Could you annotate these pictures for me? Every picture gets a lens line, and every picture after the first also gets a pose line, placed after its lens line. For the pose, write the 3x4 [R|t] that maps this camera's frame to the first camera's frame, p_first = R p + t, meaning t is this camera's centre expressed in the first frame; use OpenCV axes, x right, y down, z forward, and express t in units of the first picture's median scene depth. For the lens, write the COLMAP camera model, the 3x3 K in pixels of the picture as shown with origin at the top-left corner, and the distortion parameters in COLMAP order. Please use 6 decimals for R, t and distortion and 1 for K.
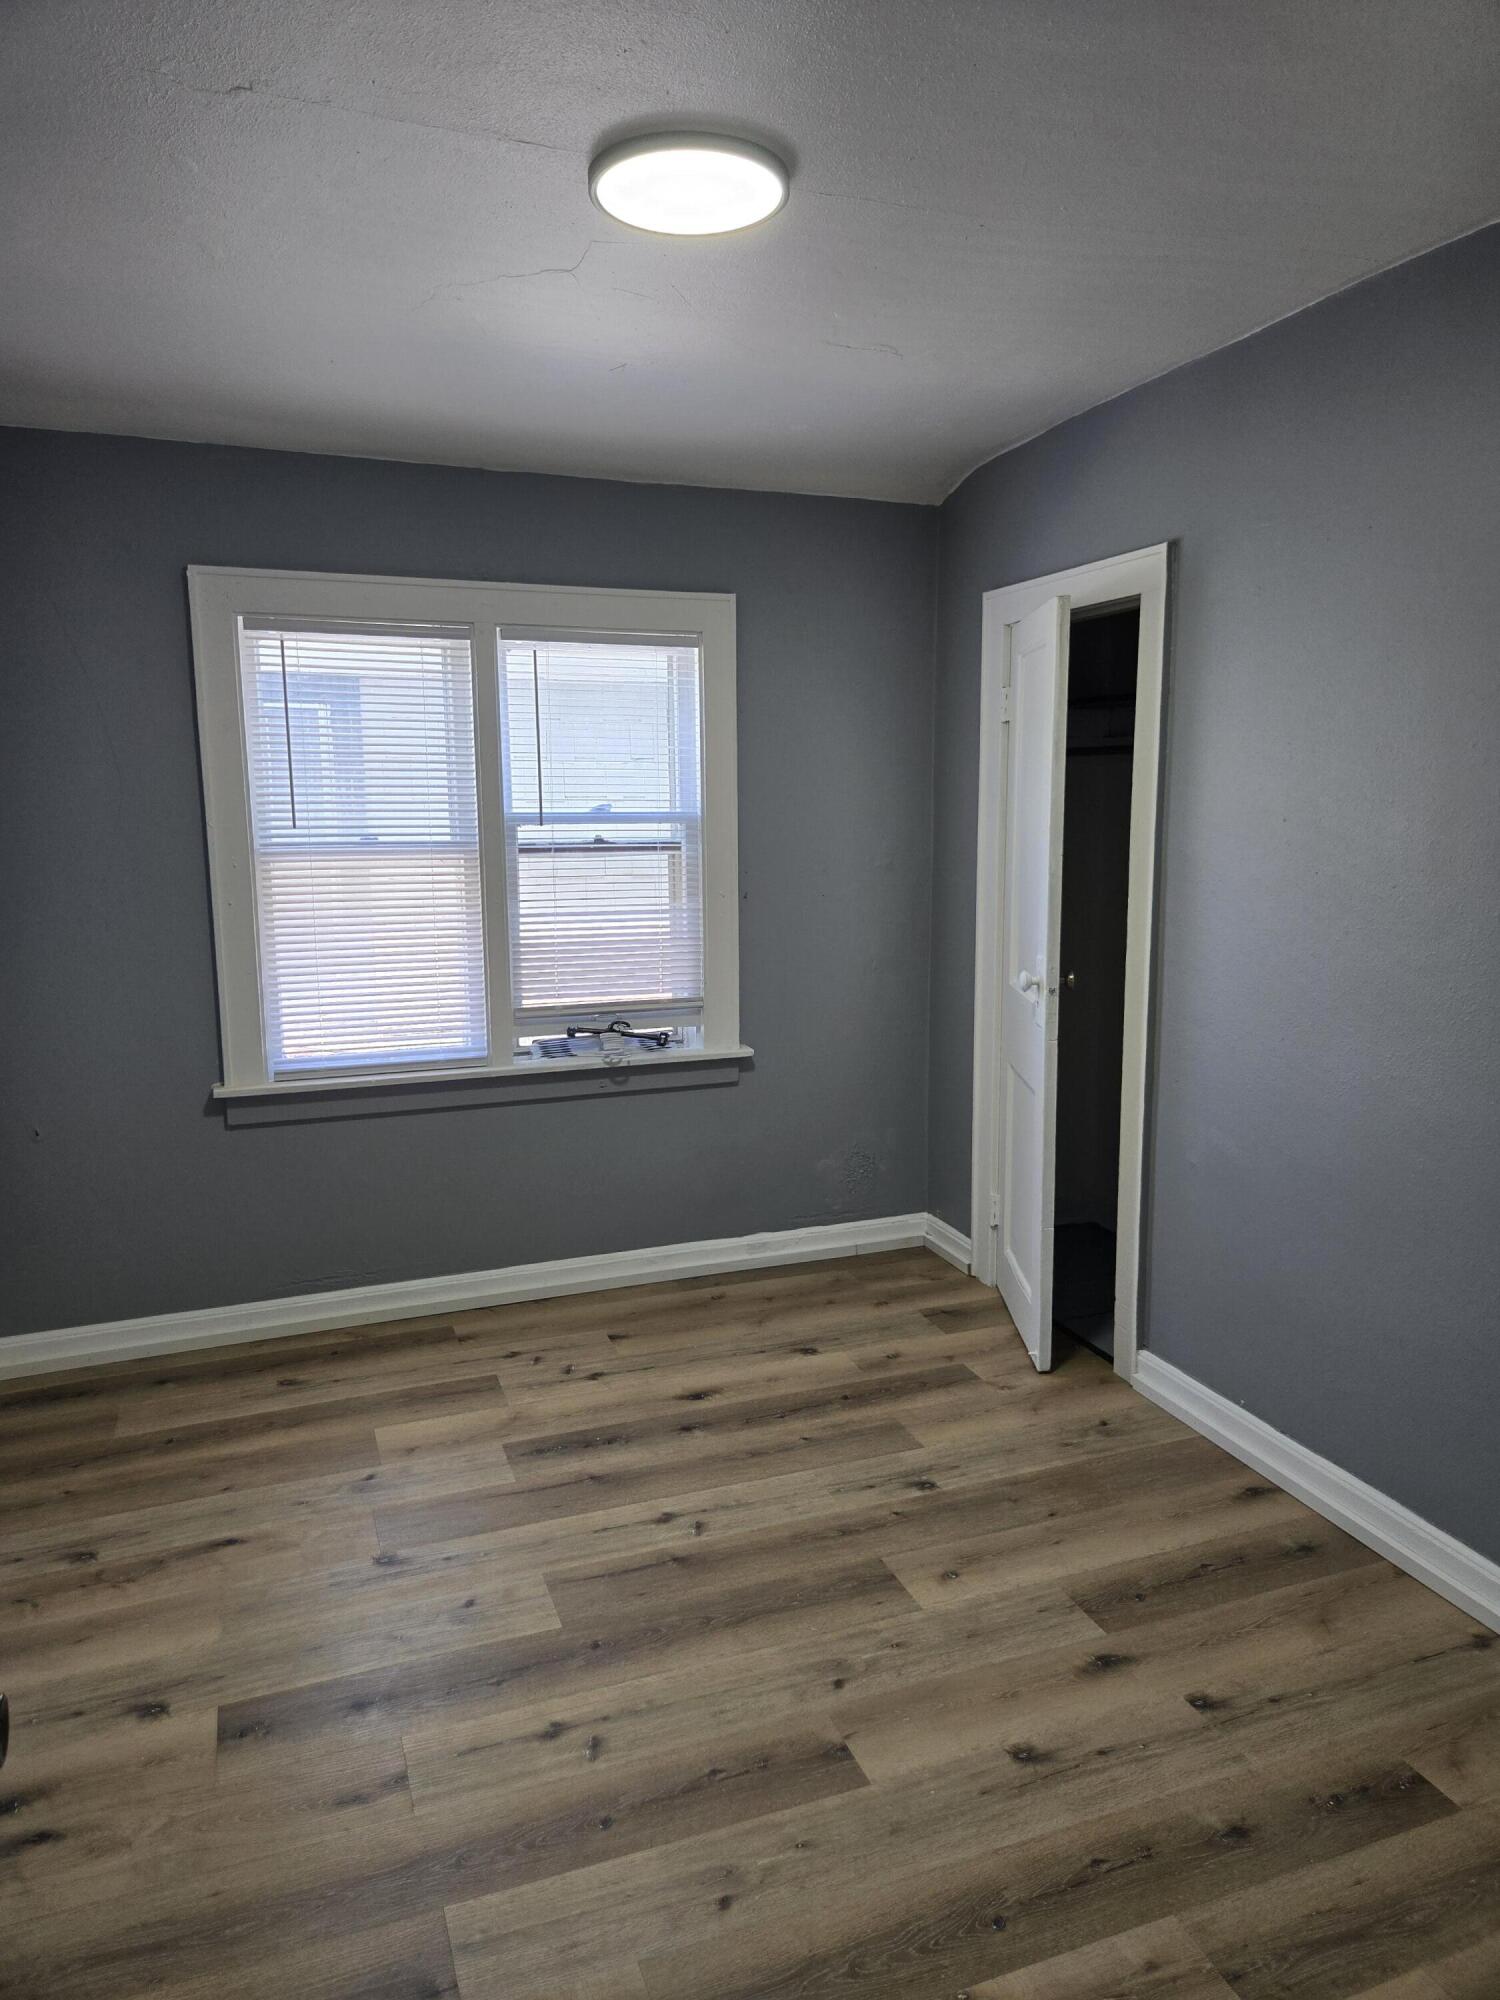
lens RADIAL K [[1334.8, 0, 748.7], [0, 1334.8, 997.2], [0, 0, 1]] dist [0.062364, -0.049162]
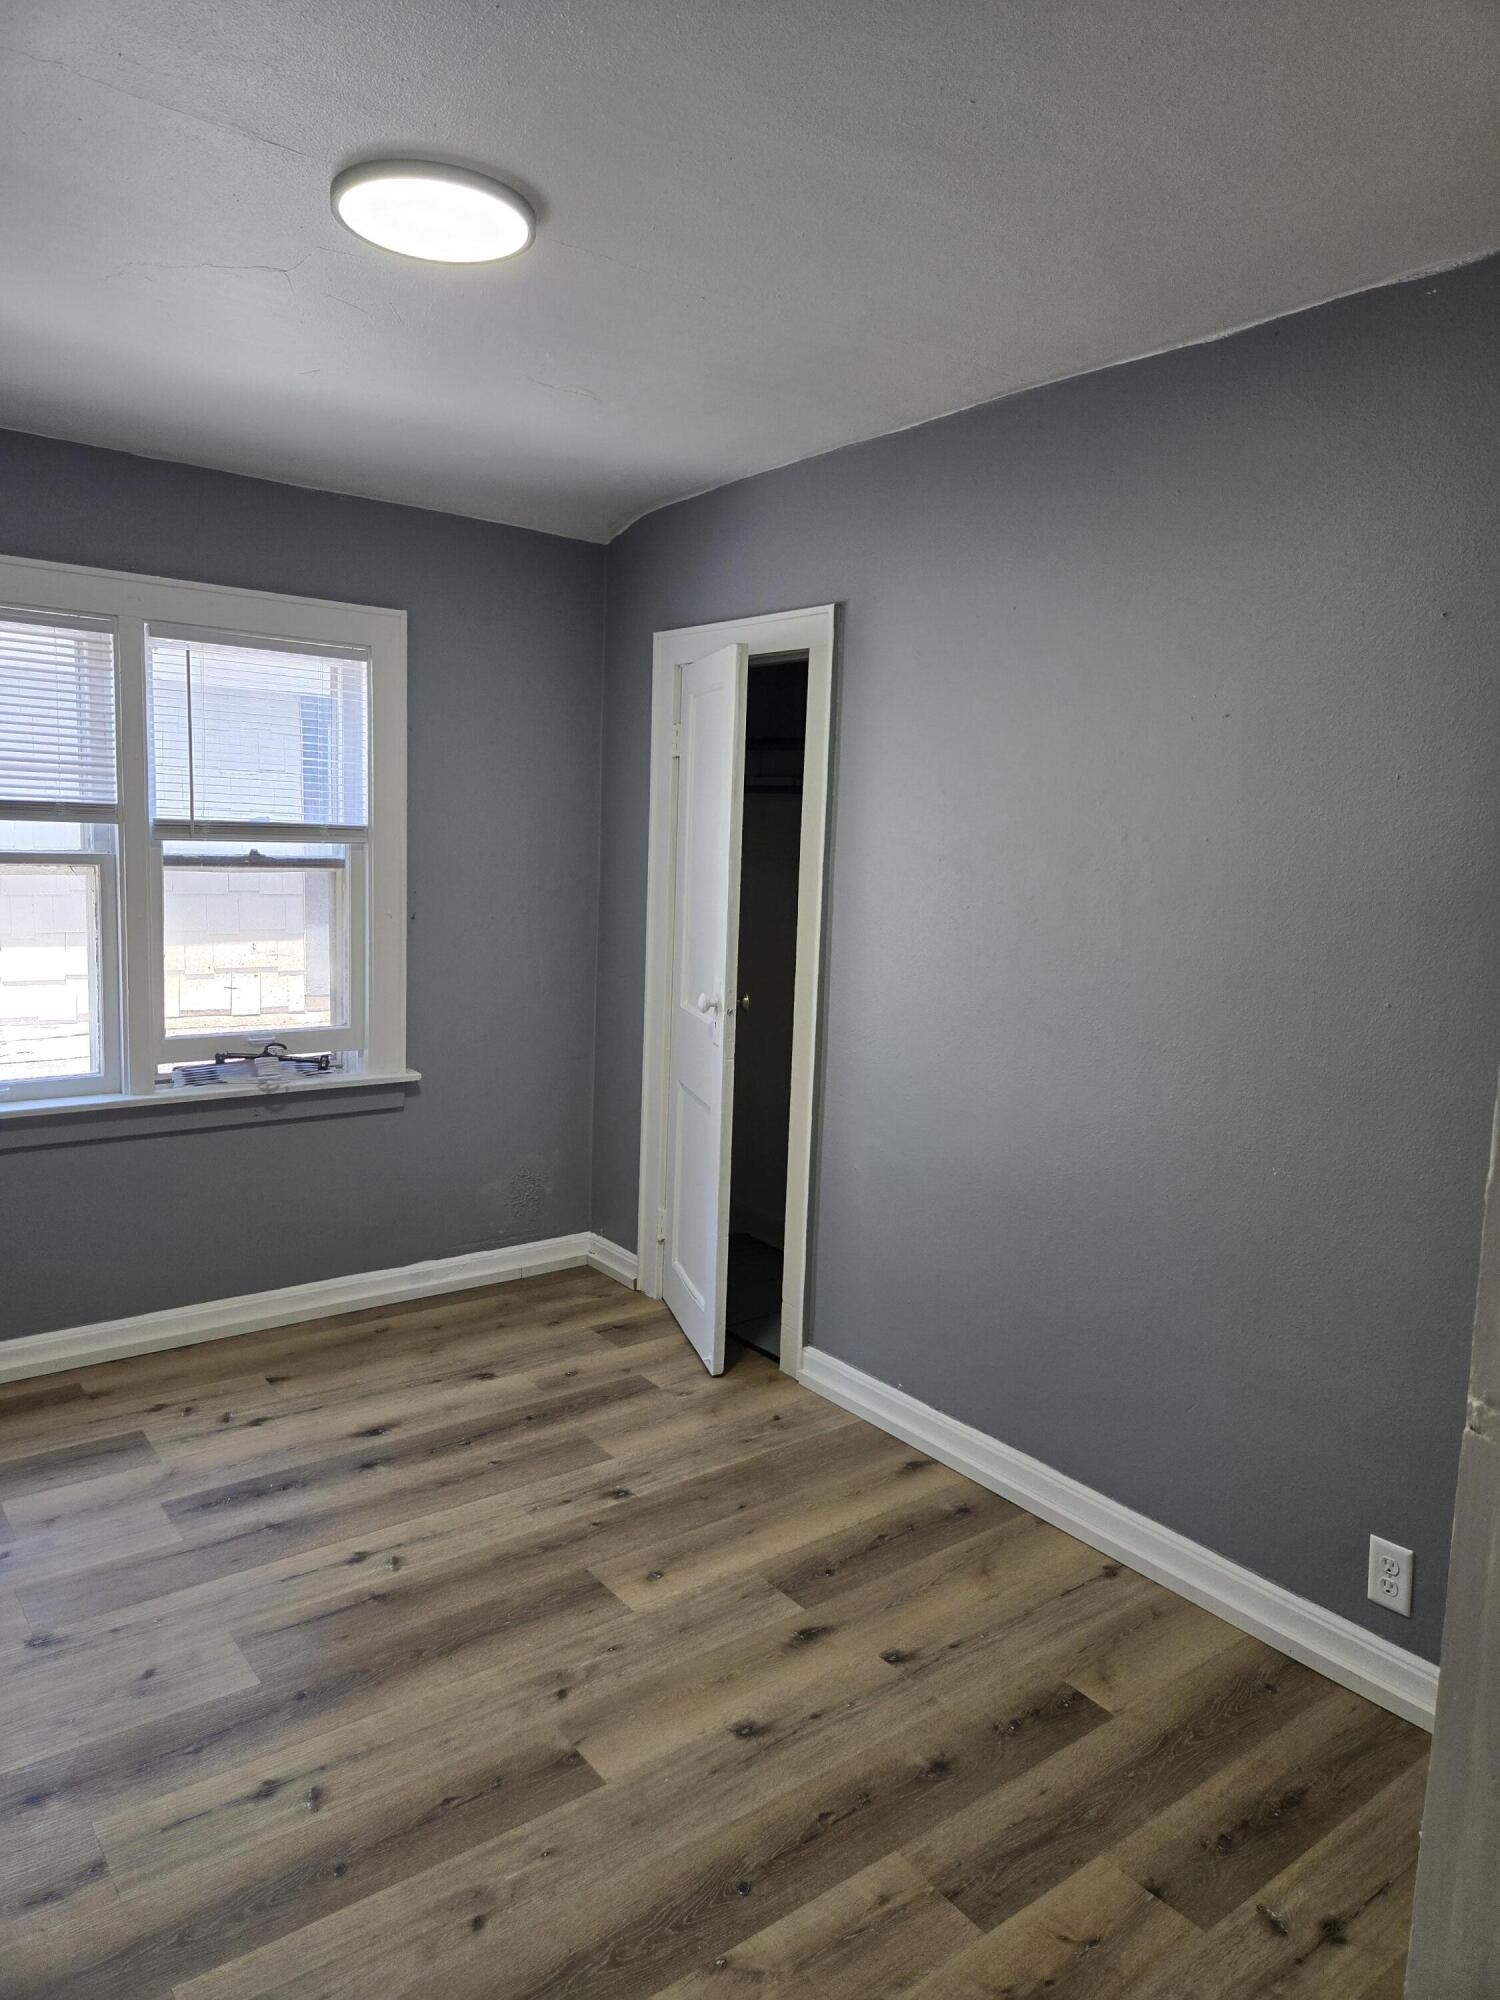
lens RADIAL K [[1334.8, 0, 748.8], [0, 1334.8, 992.3], [0, 0, 1]] dist [0.062364, -0.049162]
pose [[0.955575, 0.003952, 0.294720, -0.080707], [0.003248, 0.999708, -0.023936, 0.005832], [-0.294729, 0.023830, 0.955284, -0.017444]]
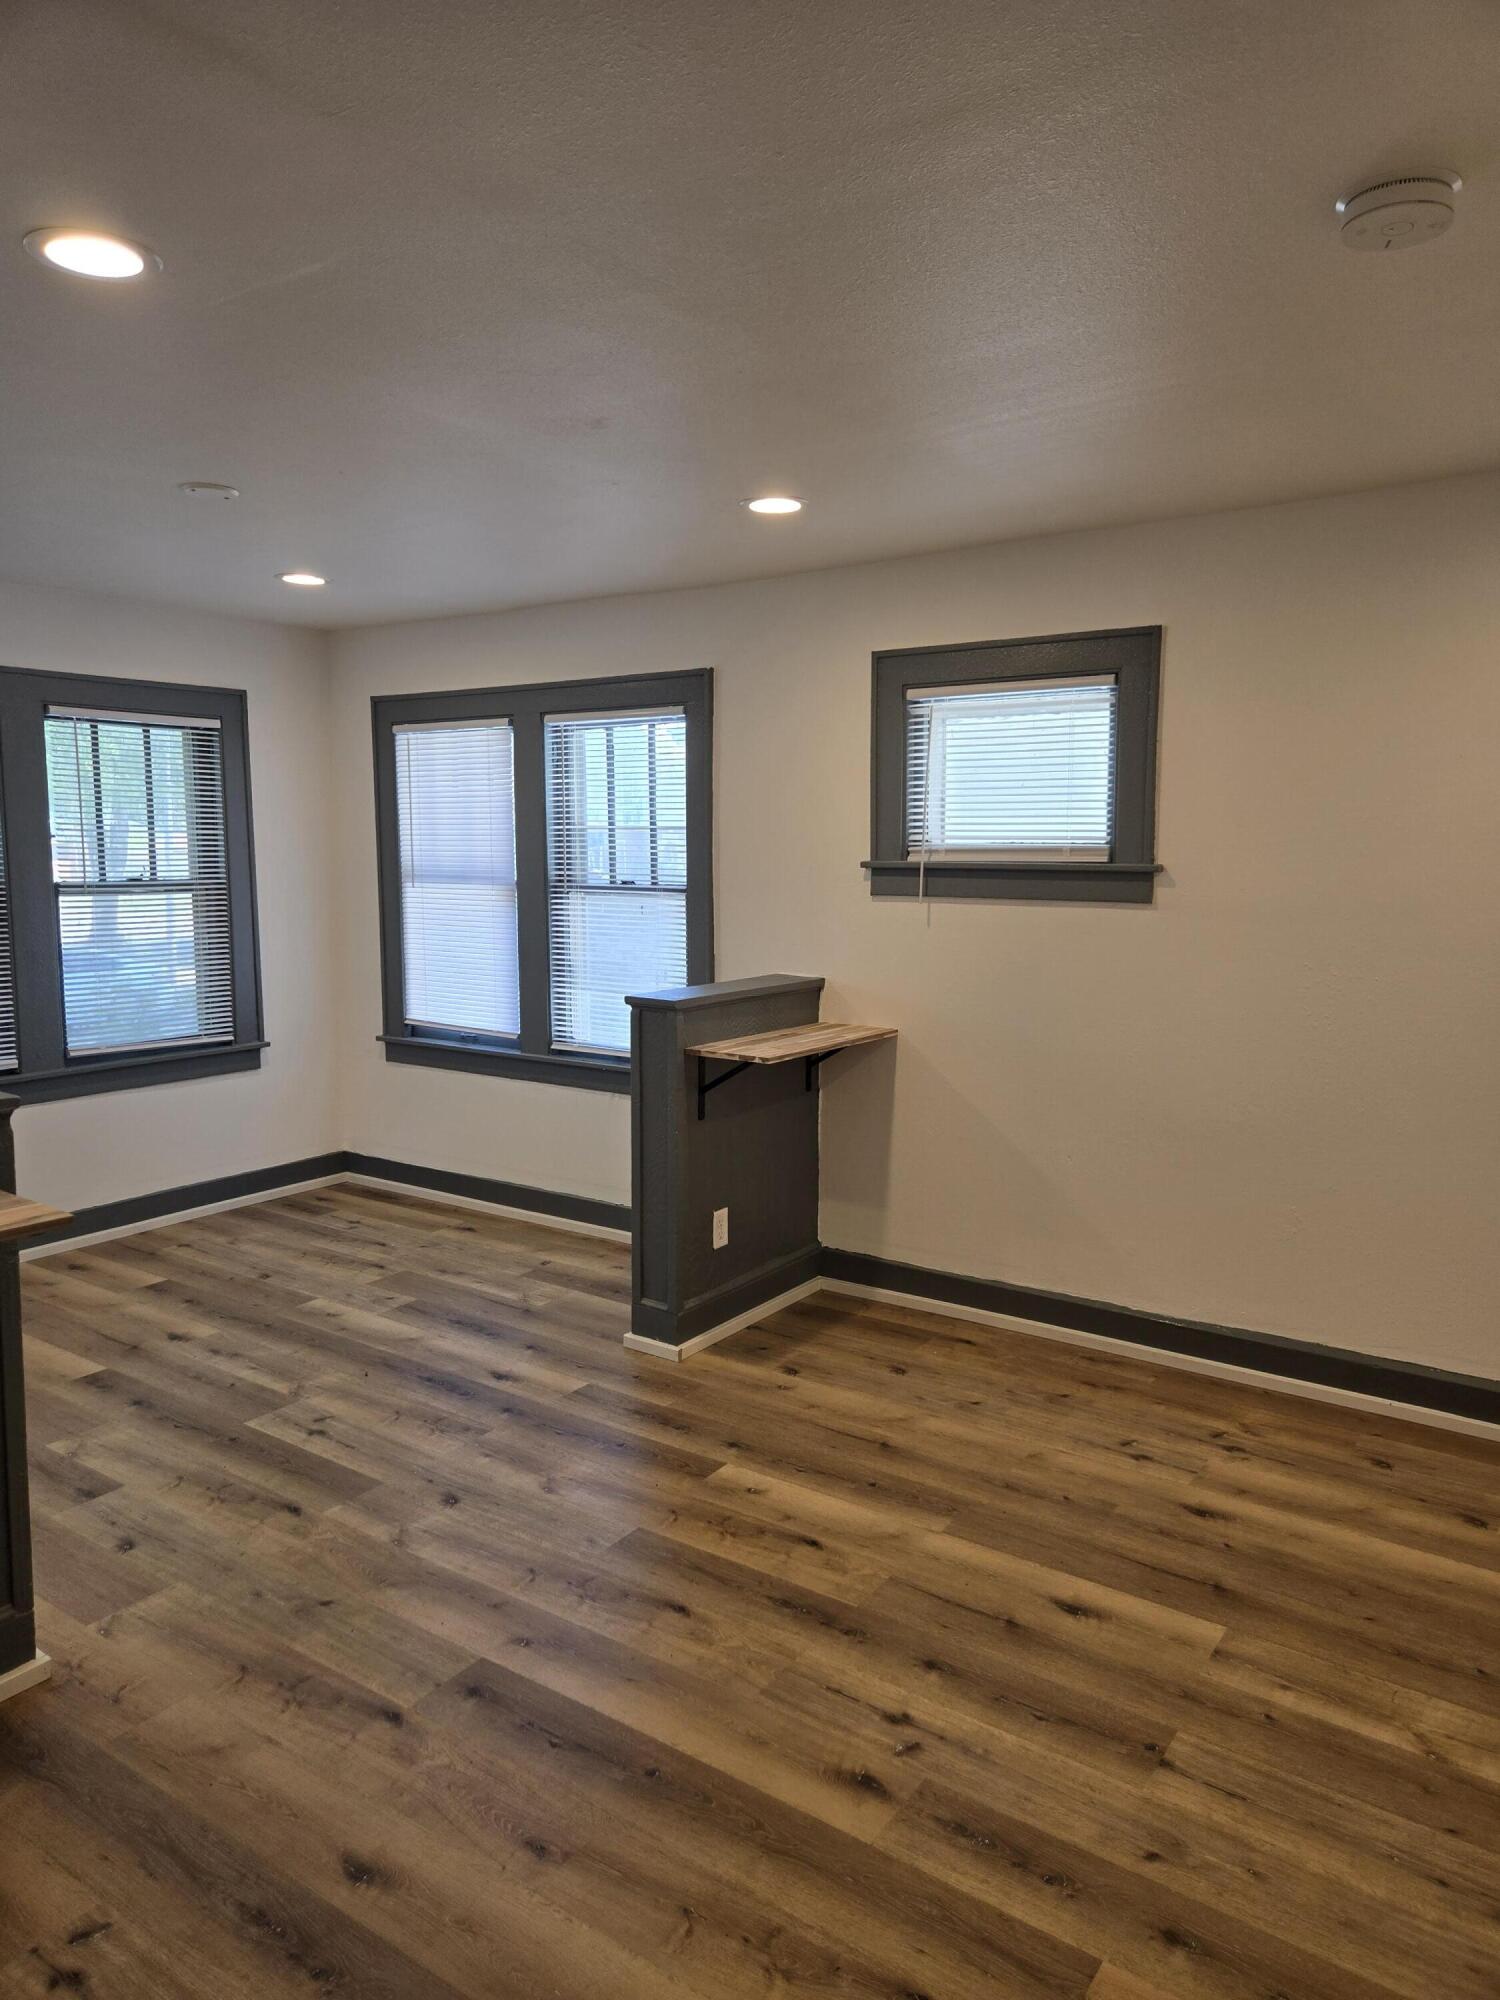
lens RADIAL K [[1334.8, 0, 741.4], [0, 1334.8, 994.6], [0, 0, 1]] dist [0.062364, -0.049162]
pose [[0.555937, 0.090553, -0.826277, 0.487560], [-0.127740, 0.991547, 0.022718, -0.033398], [0.821350, 0.092919, 0.562805, 0.177551]]
